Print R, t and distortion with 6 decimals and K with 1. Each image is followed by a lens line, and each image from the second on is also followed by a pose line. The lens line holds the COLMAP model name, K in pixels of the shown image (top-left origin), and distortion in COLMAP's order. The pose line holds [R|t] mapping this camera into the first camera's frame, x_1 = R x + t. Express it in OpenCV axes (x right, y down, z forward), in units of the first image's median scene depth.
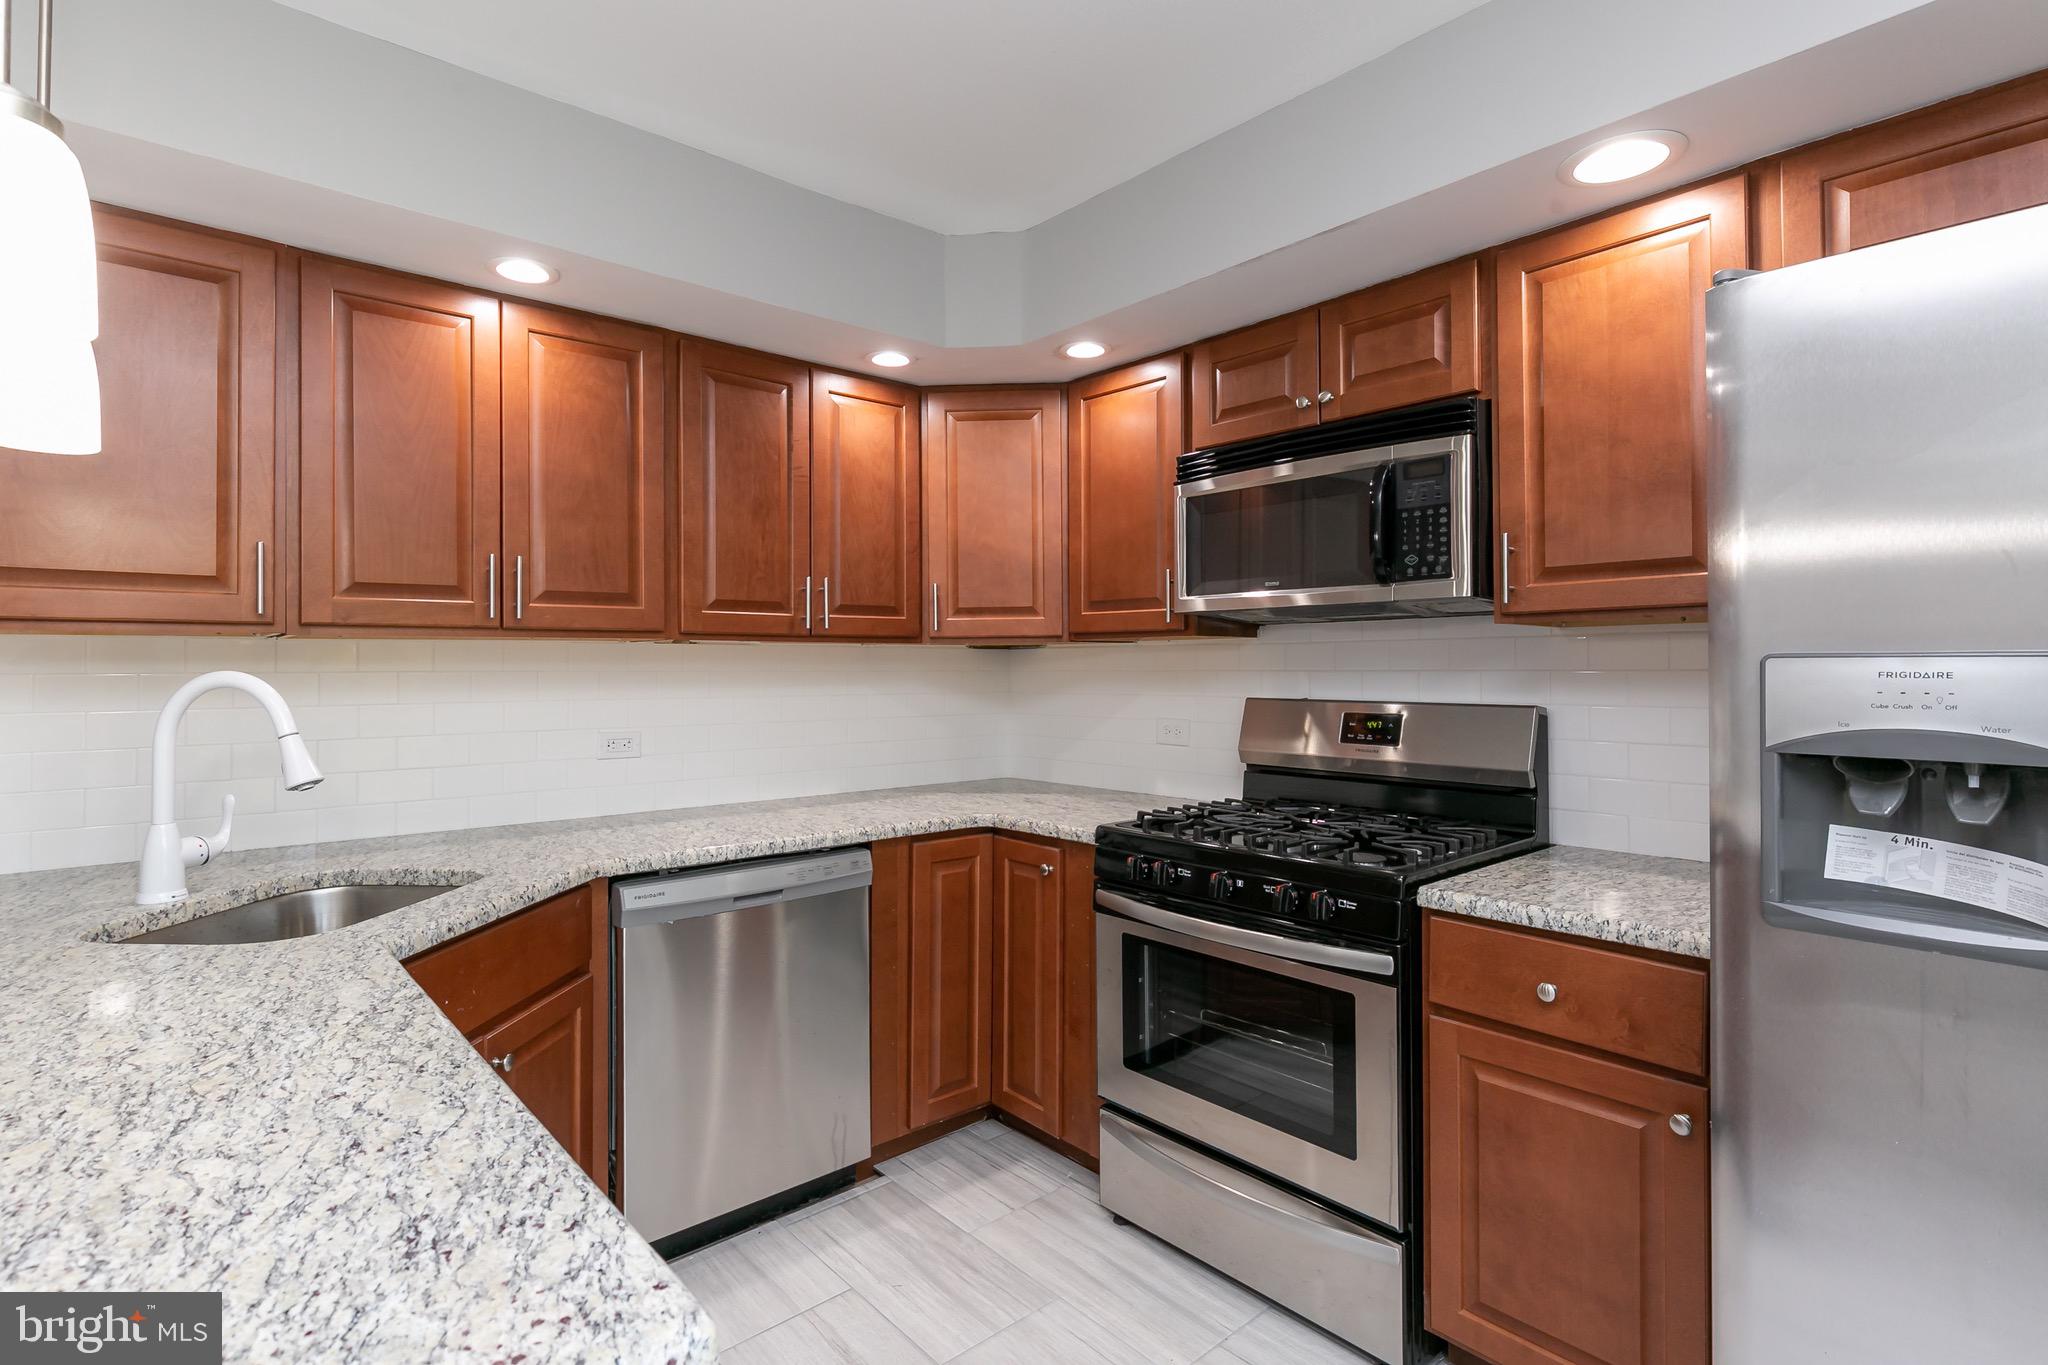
lens RADIAL K [[989.4, 0, 1050.7], [0, 989.4, 650.2], [0, 0, 1]] dist [-0.005339, 0.000915]
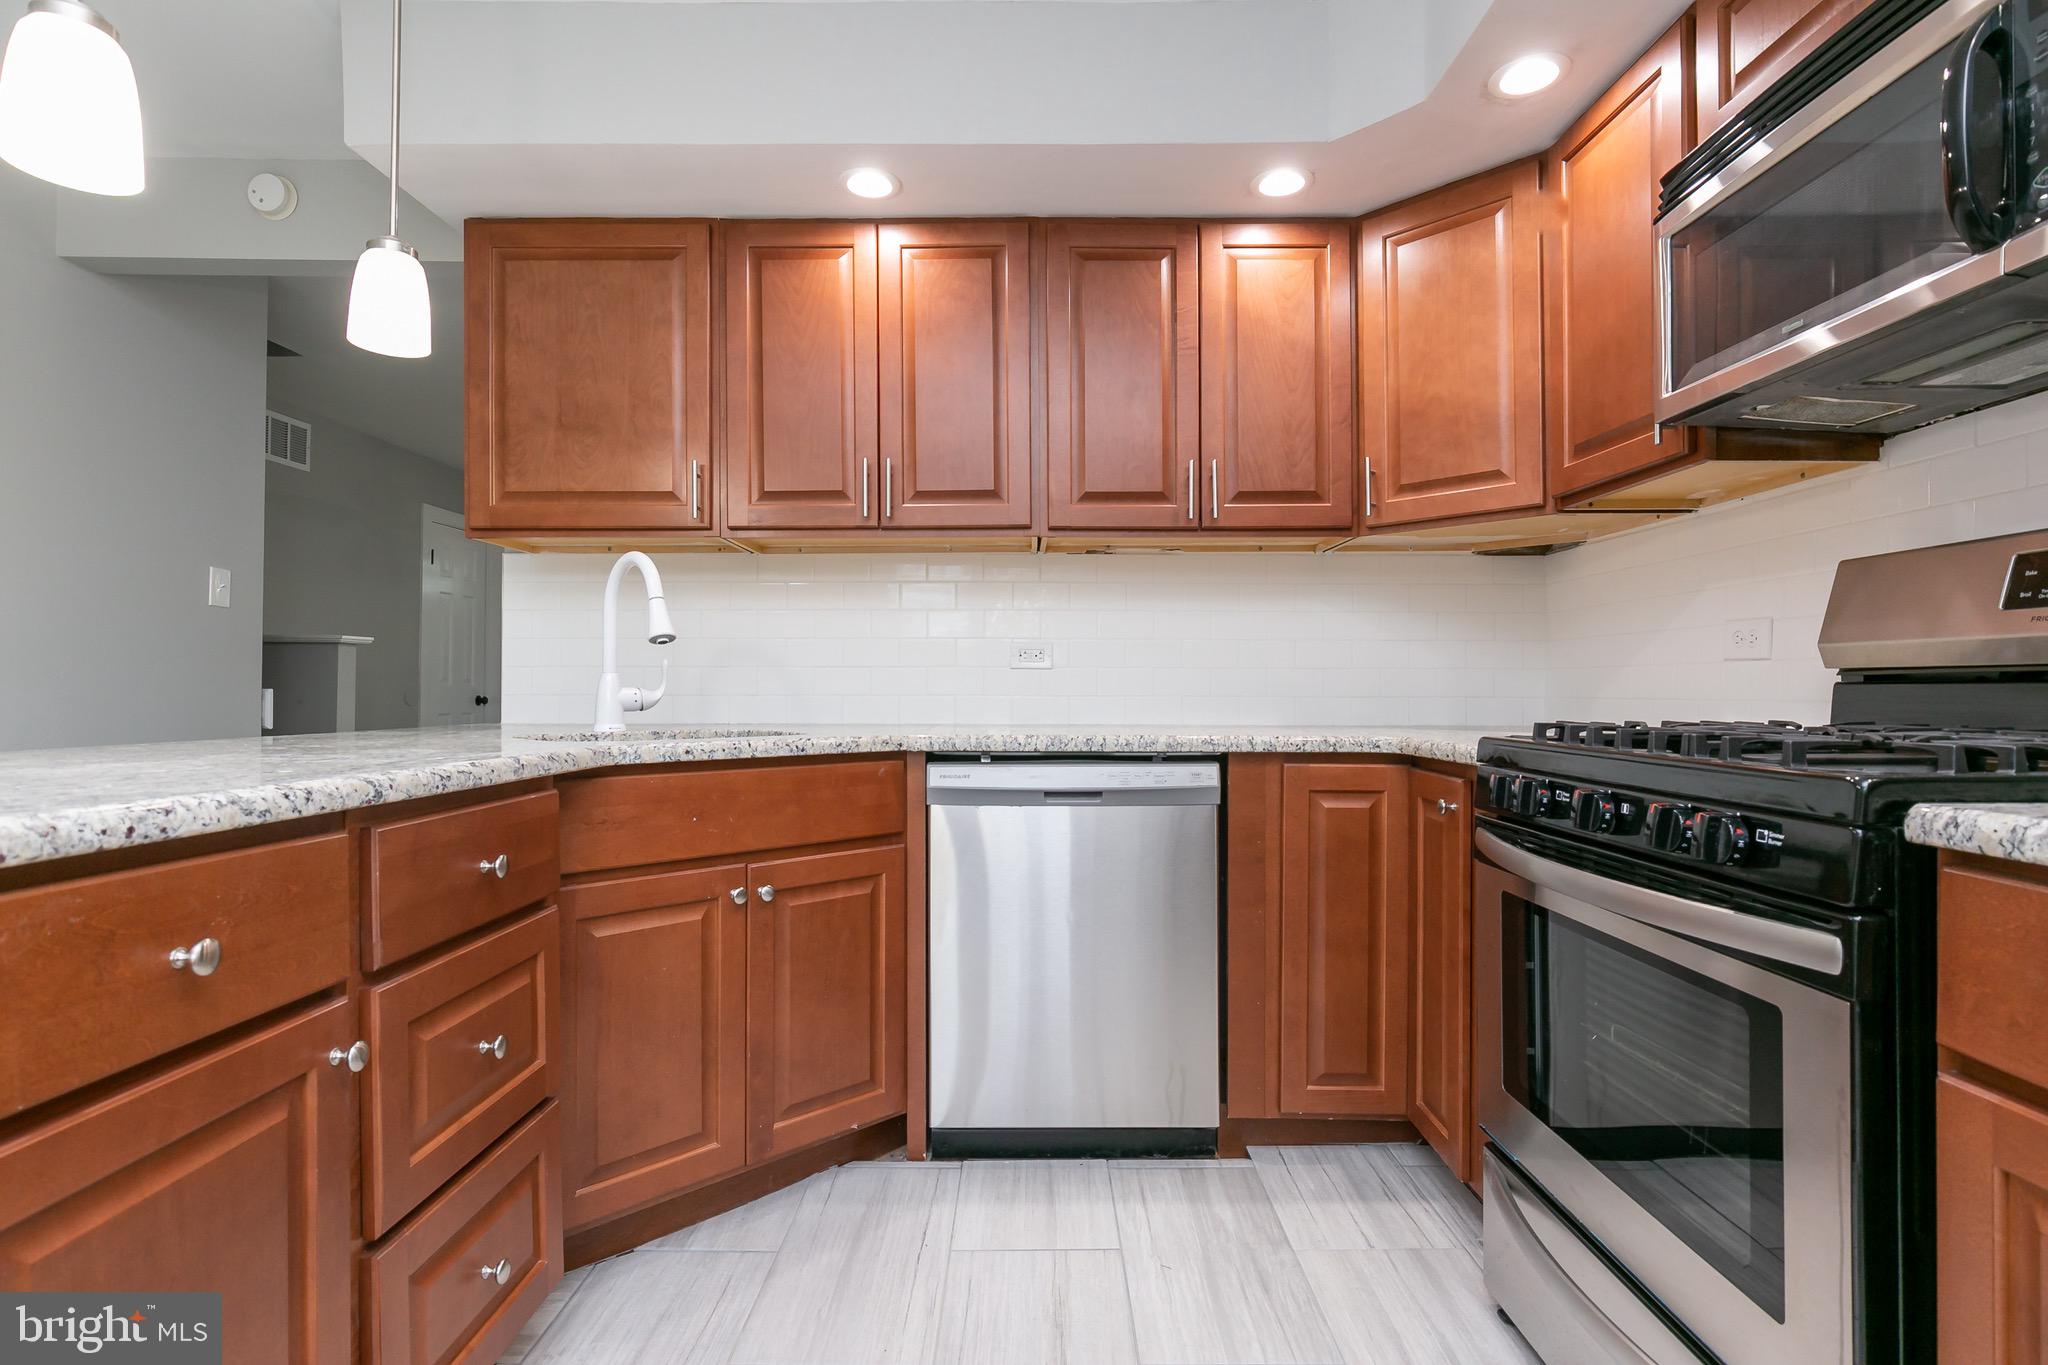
lens RADIAL K [[1025.8, 0, 1047.0], [0, 1025.8, 683.8], [0, 0, 1]] dist [-0.002364, 0.001469]
pose [[0.740640, -0.006844, -0.671867, 0.309376], [0.013671, 0.999895, 0.004885, 0.134896], [0.671763, -0.012803, 0.740656, 0.271029]]
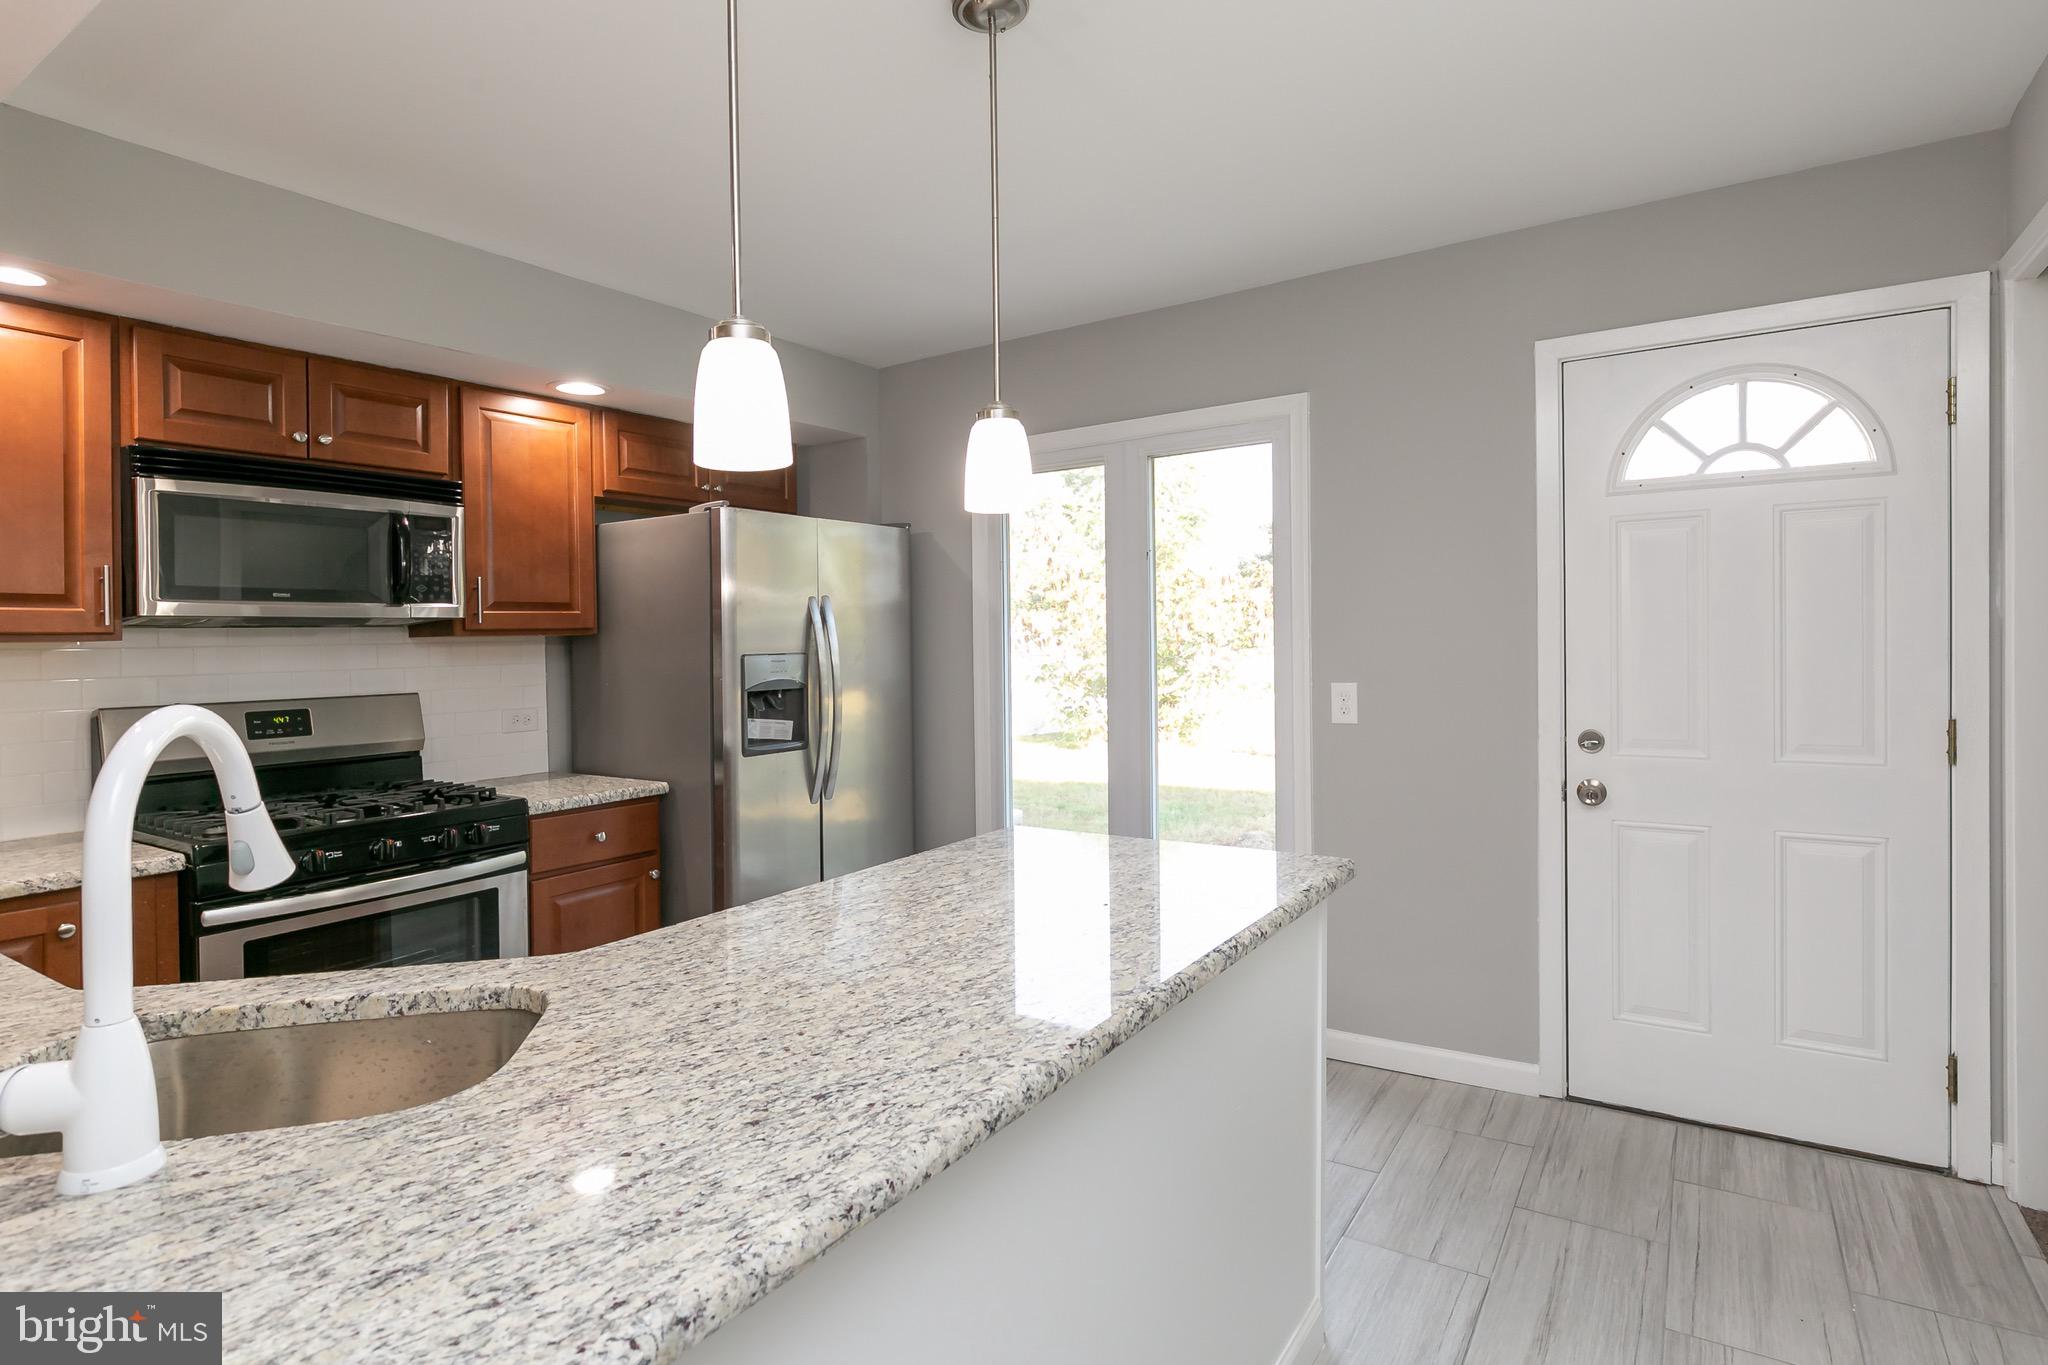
lens RADIAL K [[1025.8, 0, 1042.7], [0, 1025.8, 646.3], [0, 0, 1]] dist [-0.002364, 0.001469]
pose [[-0.245814, -0.000008, 0.969317, -1.108511], [0.002799, 0.999996, 0.000718, -0.008989], [-0.969313, 0.002890, -0.245813, 0.471056]]
